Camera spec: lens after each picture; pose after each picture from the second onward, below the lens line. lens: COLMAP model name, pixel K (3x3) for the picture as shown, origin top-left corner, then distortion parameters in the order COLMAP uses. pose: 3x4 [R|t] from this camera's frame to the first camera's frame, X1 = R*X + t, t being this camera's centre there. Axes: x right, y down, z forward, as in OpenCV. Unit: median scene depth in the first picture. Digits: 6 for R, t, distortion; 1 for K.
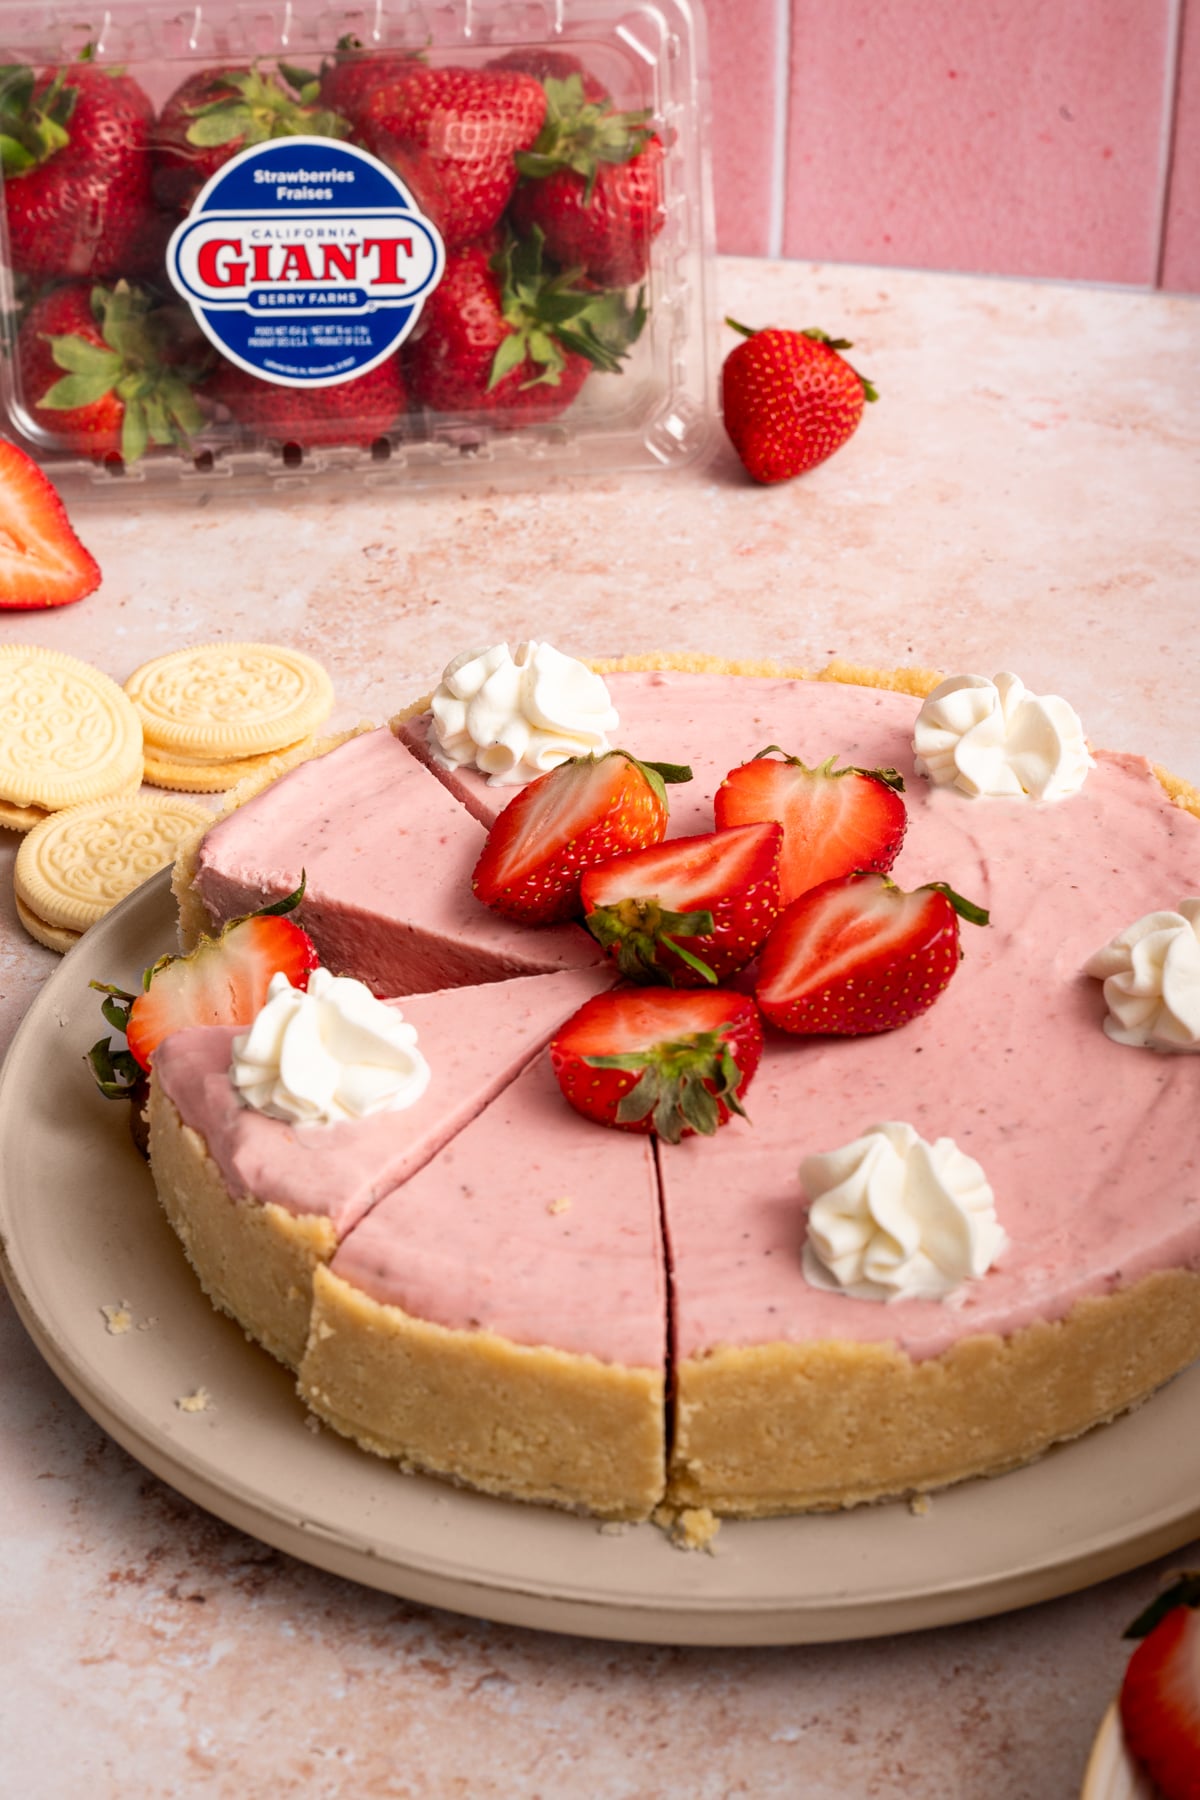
lens RADIAL K [[3778.9, 0, 659.7], [0, 3778.9, 902.1], [0, 0, 1]] dist [0.019502, 0.012032]
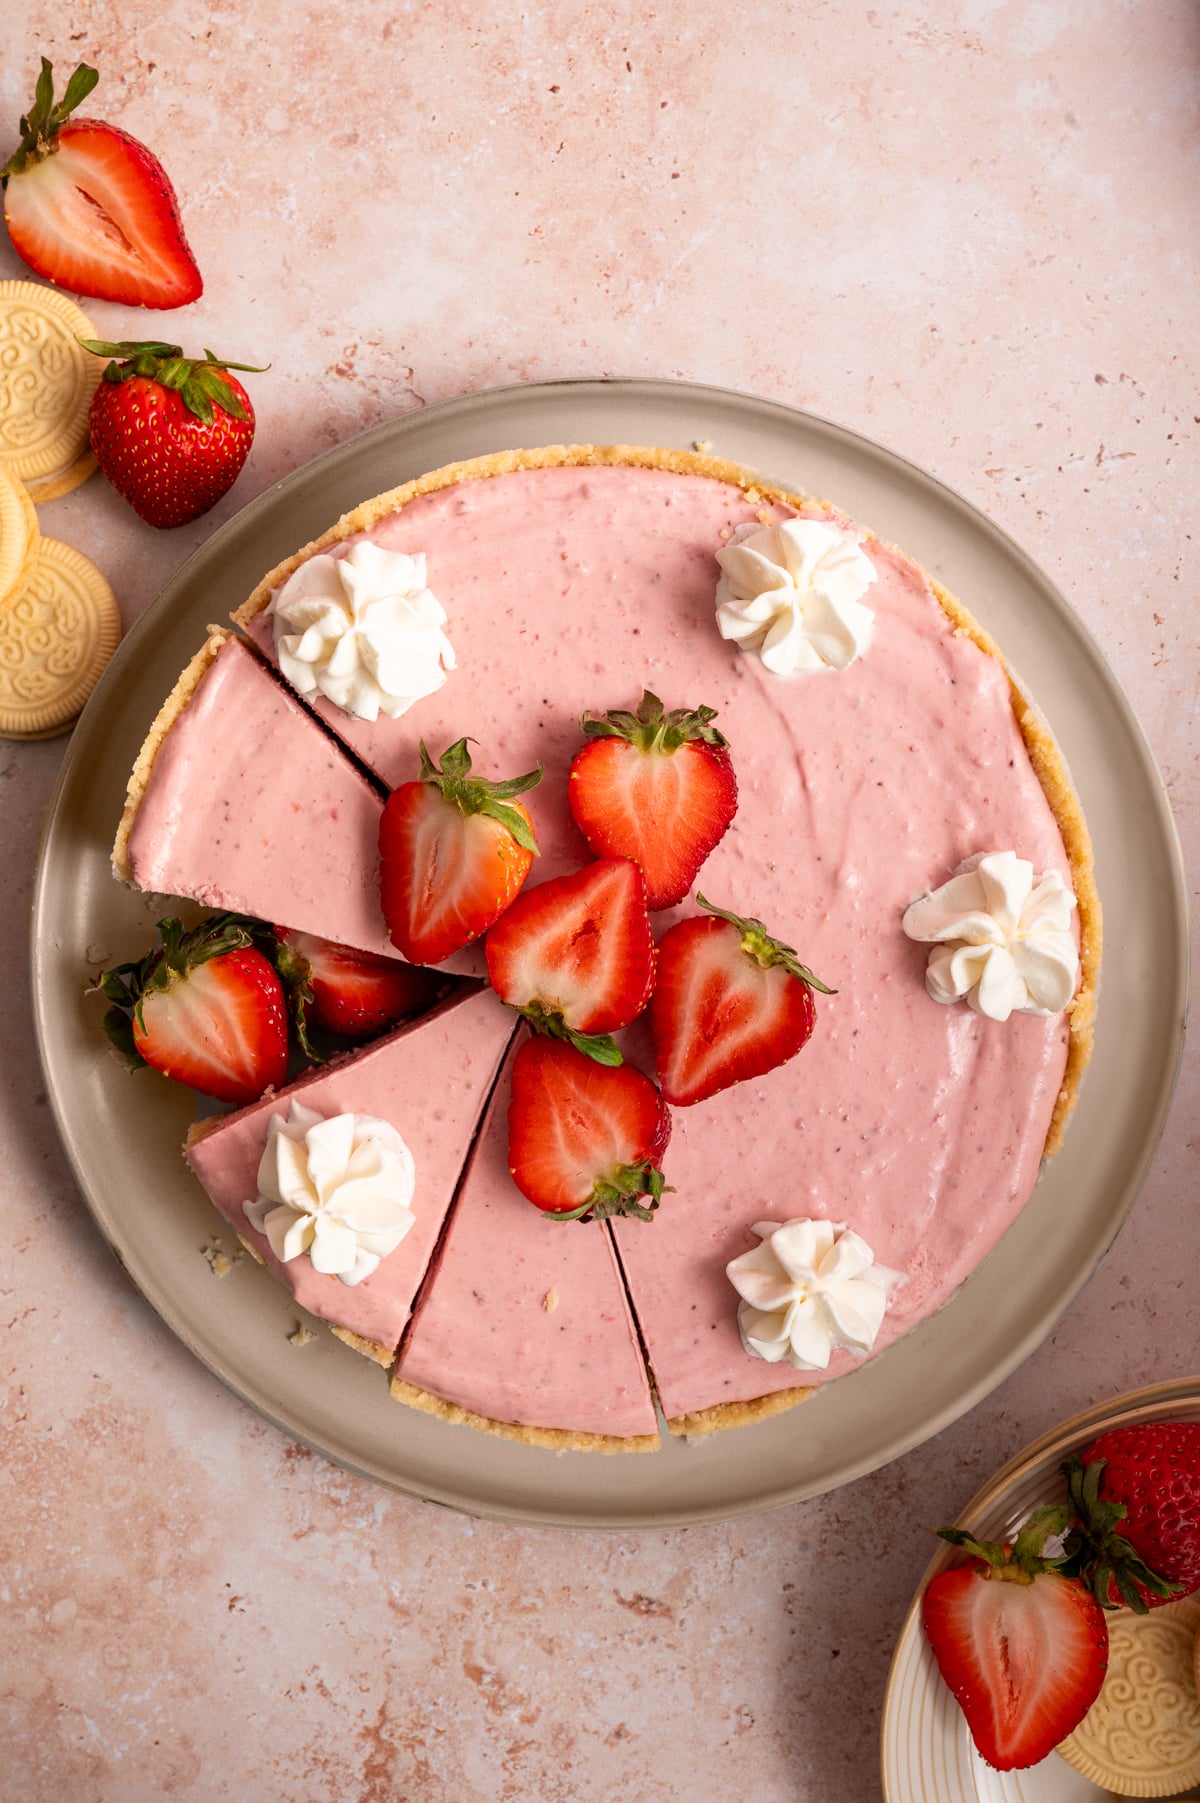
lens RADIAL K [[2327.6, 0, 600.9], [0, 2327.6, 764.5], [0, 0, 1]] dist [-0.010262, -0.002705]
pose [[0.979307, -0.202345, -0.003789, 0.032993], [0.110195, 0.517433, 0.848599, -0.725107], [-0.169749, -0.831456, 0.529023, 0.733057]]
